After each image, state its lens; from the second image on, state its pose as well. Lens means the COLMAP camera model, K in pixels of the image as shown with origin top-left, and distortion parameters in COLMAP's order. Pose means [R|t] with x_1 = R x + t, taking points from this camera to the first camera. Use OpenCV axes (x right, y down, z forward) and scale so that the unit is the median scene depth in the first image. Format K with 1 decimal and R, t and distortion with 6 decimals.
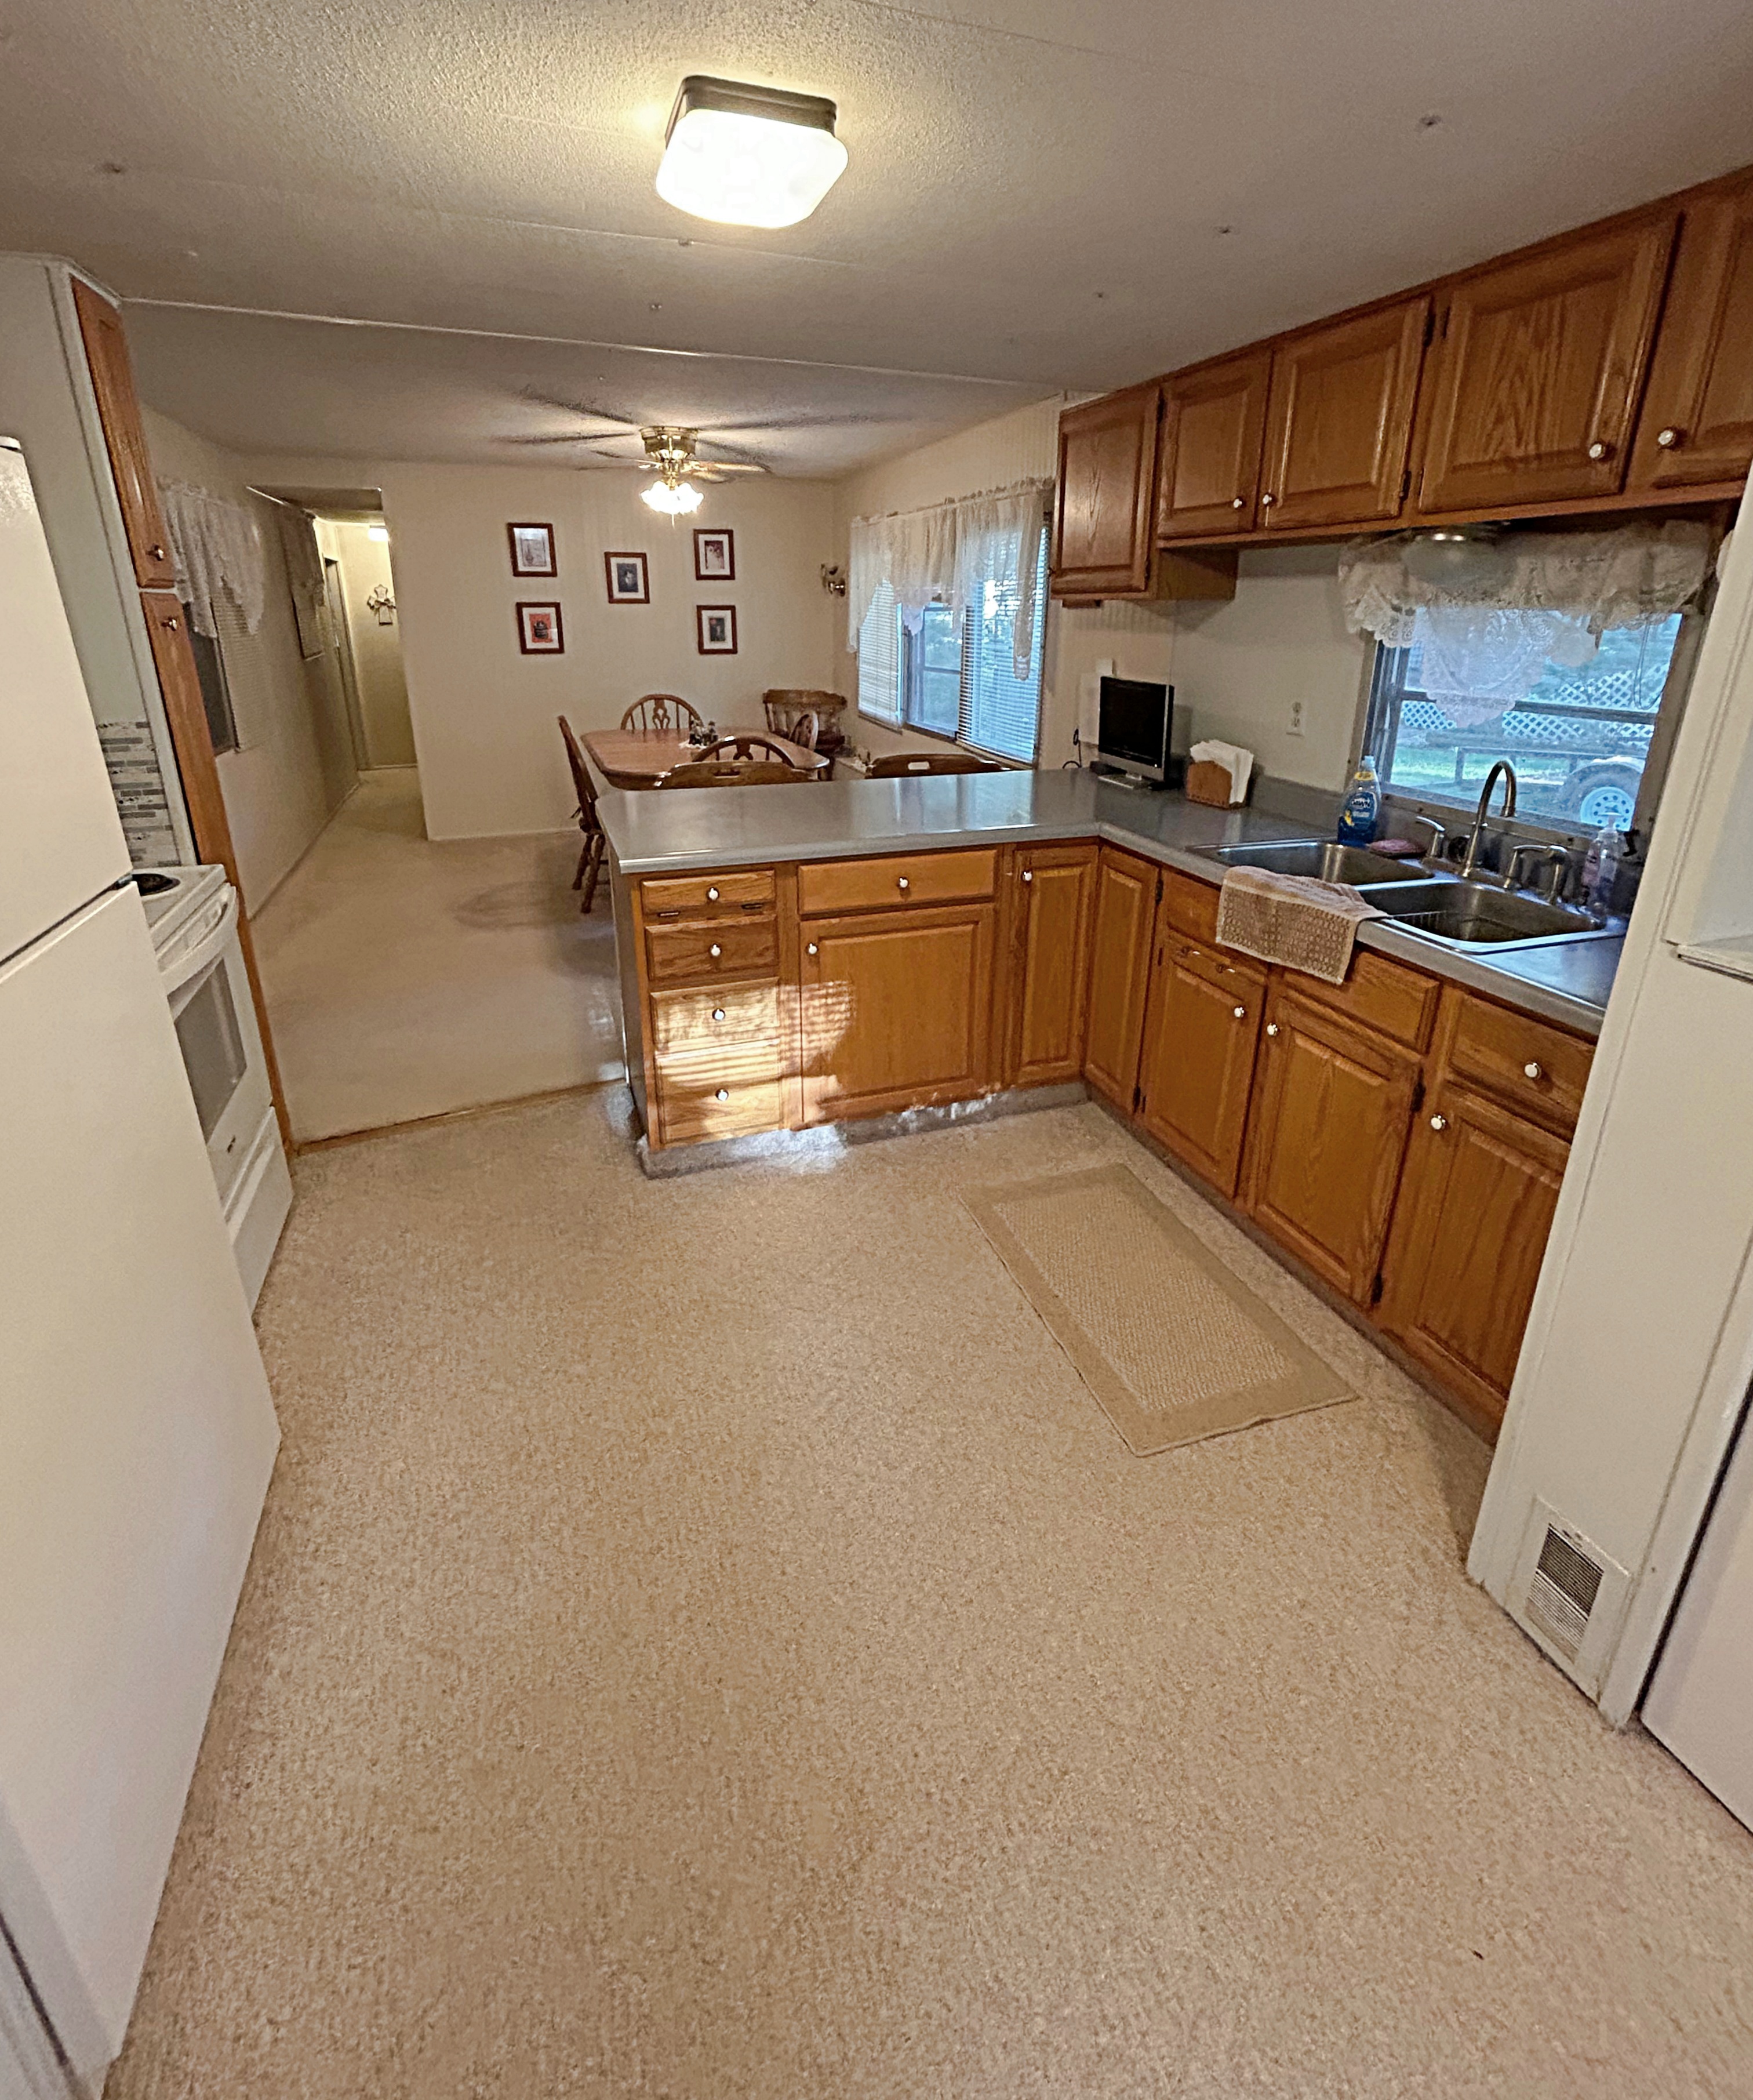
lens RADIAL K [[980.6, 0, 884.3], [0, 980.6, 927.1], [0, 0, 1]] dist [-0.001265, 0.000105]
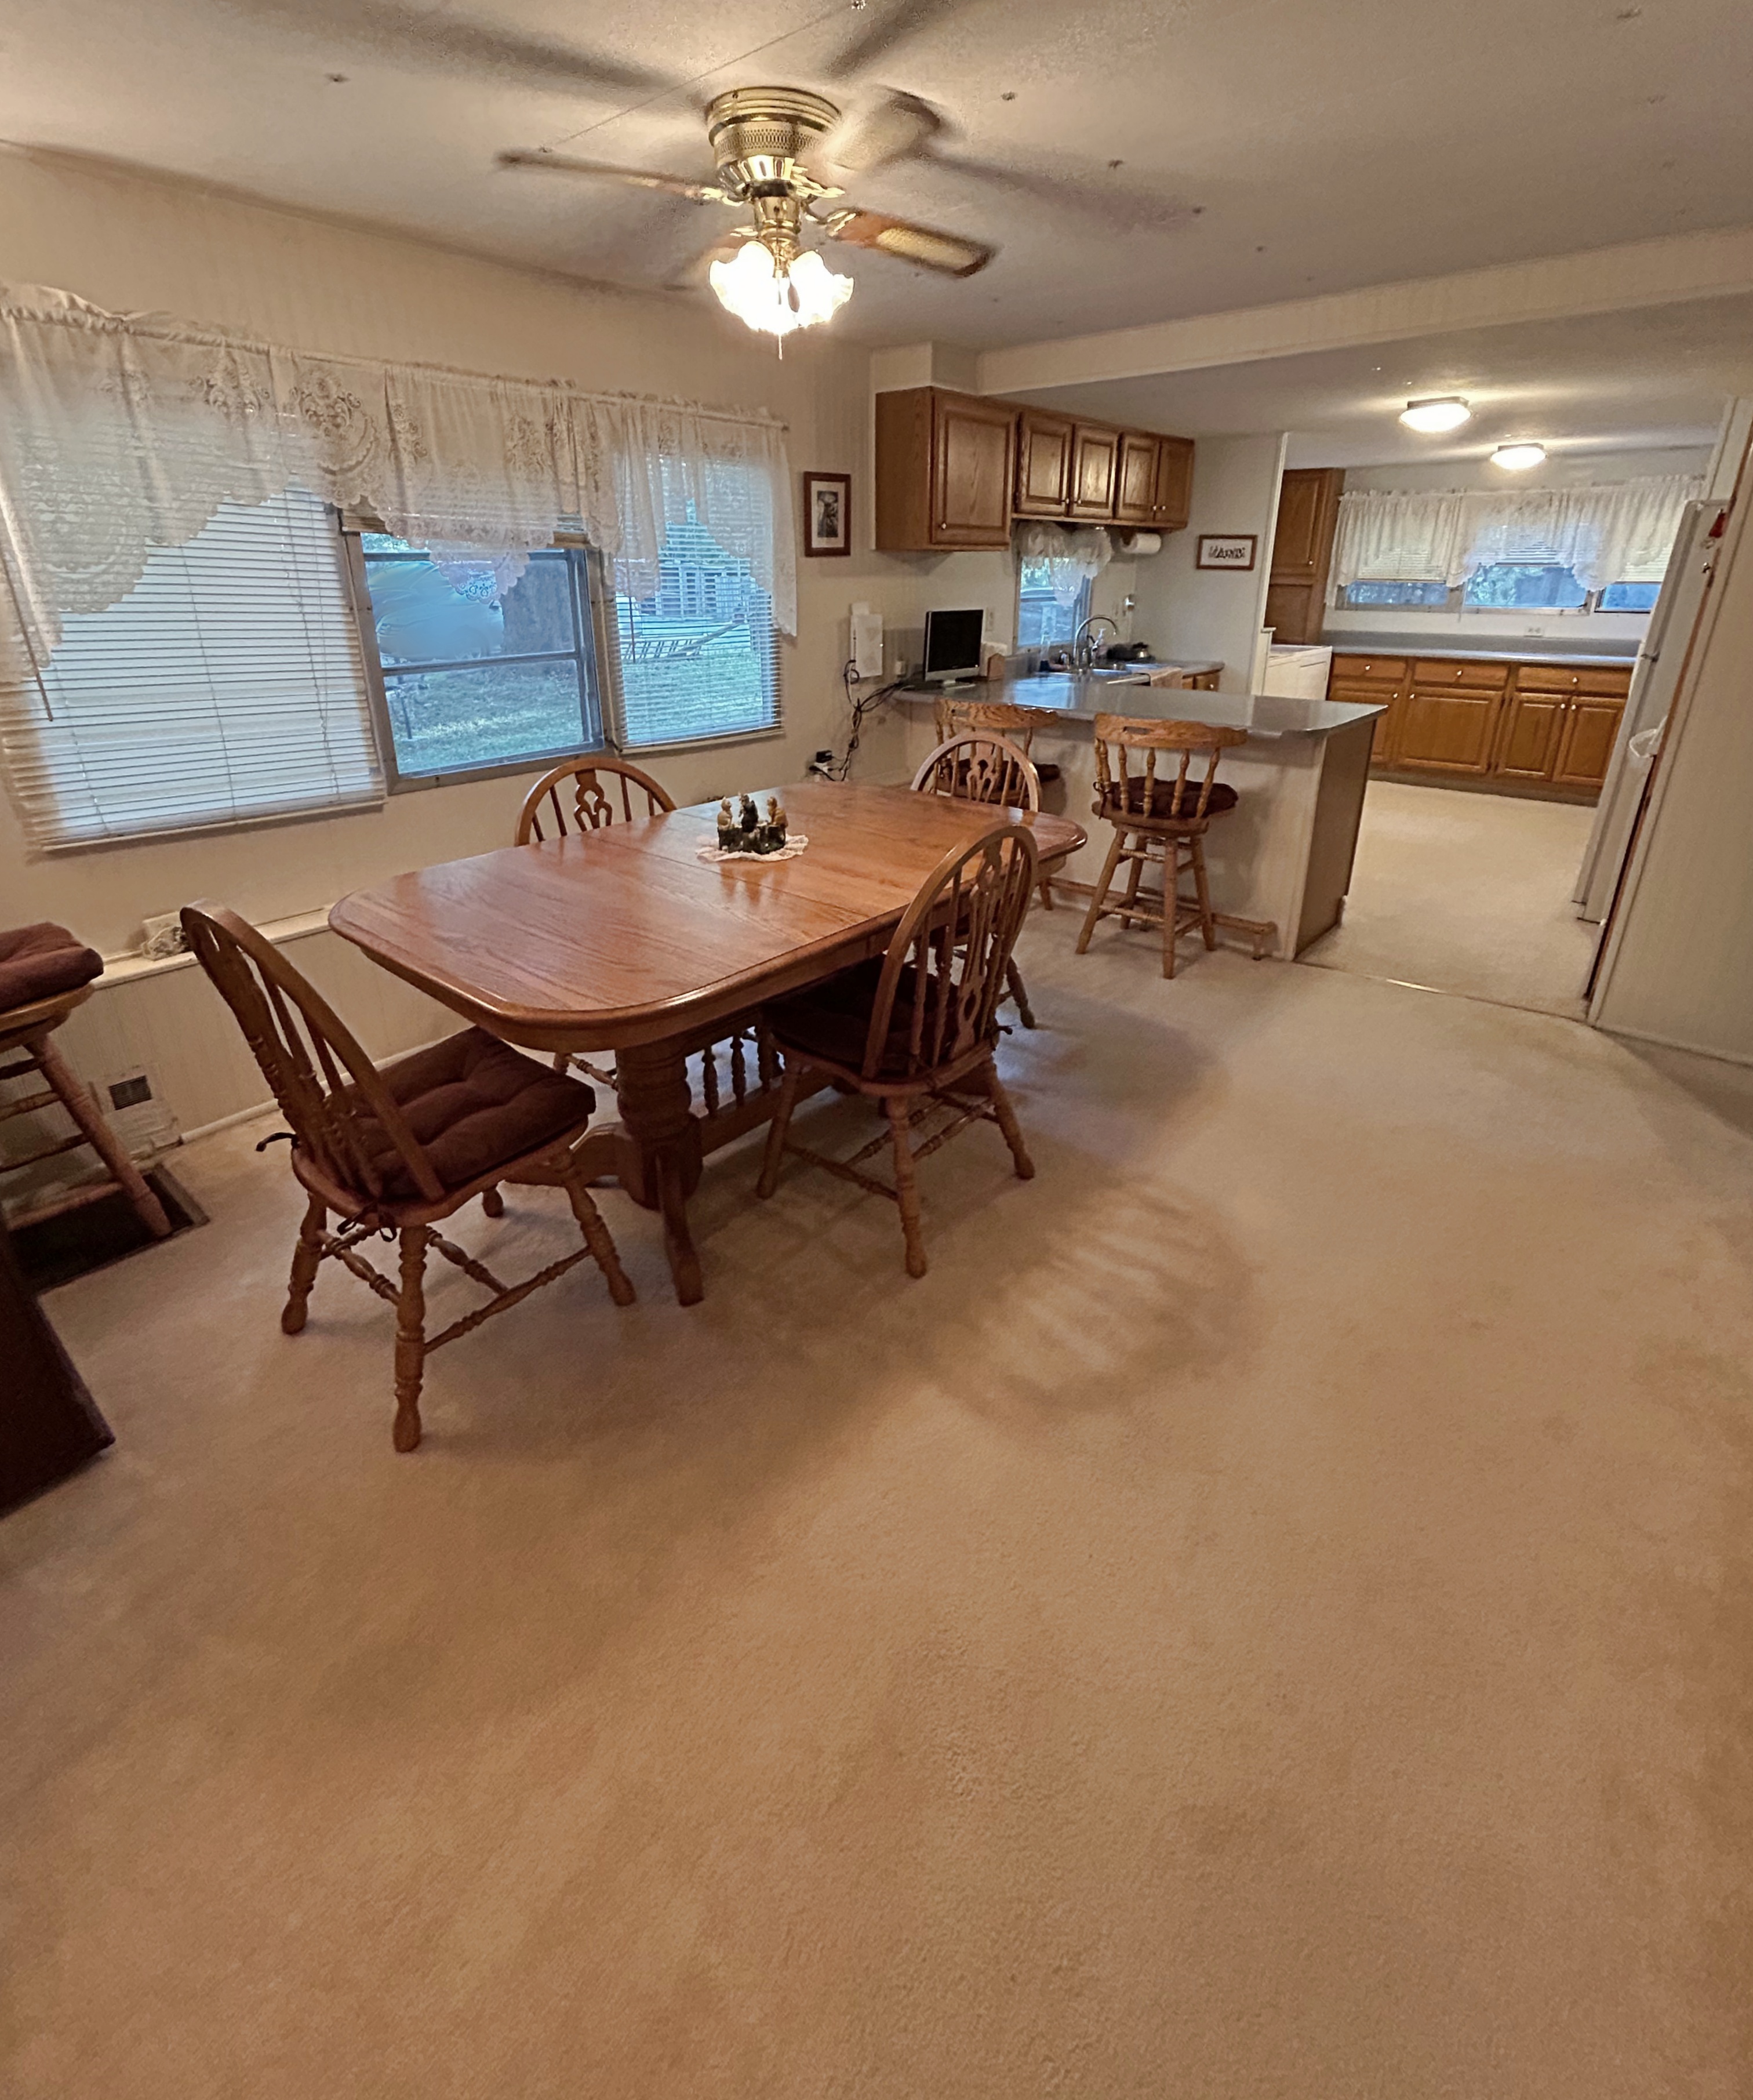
lens RADIAL K [[980.6, 0, 882.5], [0, 980.6, 976.2], [0, 0, 1]] dist [-0.001265, 0.000105]
pose [[-0.507755, -0.333631, 0.794277, -1.234404], [0.268195, 0.814938, 0.513758, -0.726155], [-0.818692, 0.473884, -0.324311, 2.265163]]
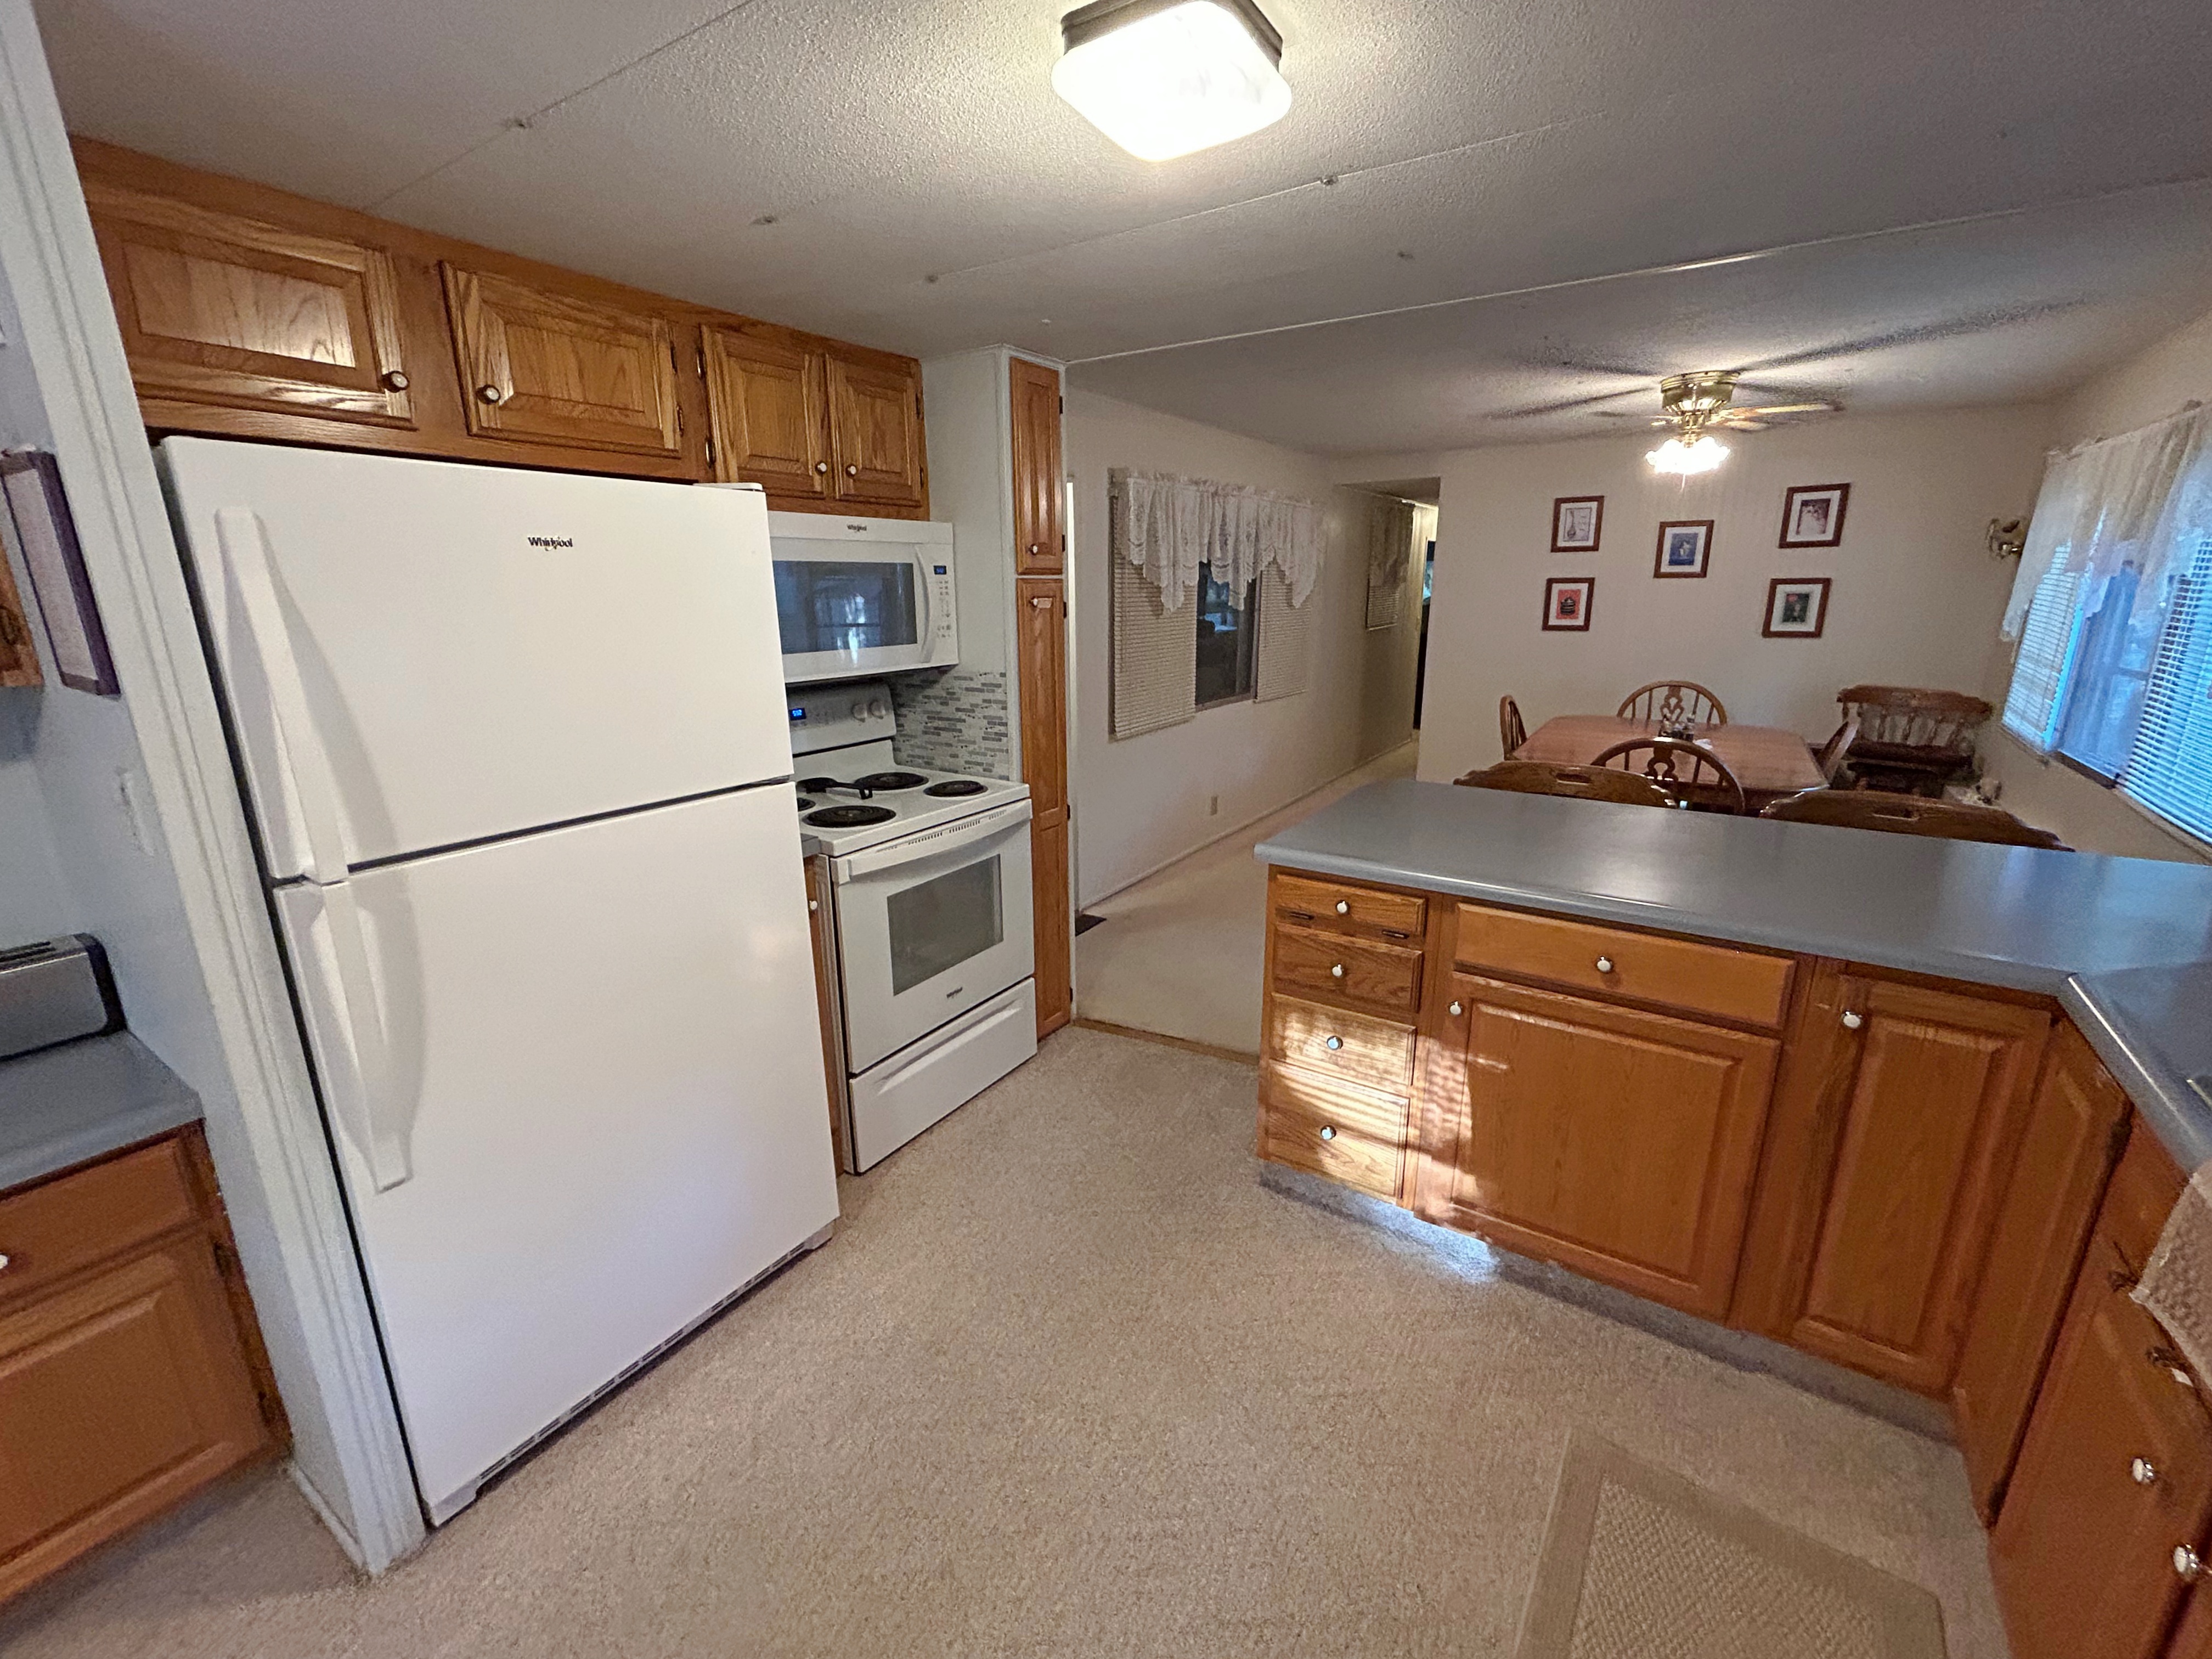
lens RADIAL K [[927.5, 0, 1097.9], [0, 927.5, 822.8], [0, 0, 1]] dist [-0.000406, 0.001105]
pose [[0.593875, 0.192028, -0.781305, 0.291759], [-0.240083, 0.969153, 0.055708, -0.089128], [0.767902, 0.154495, 0.621658, 0.271143]]
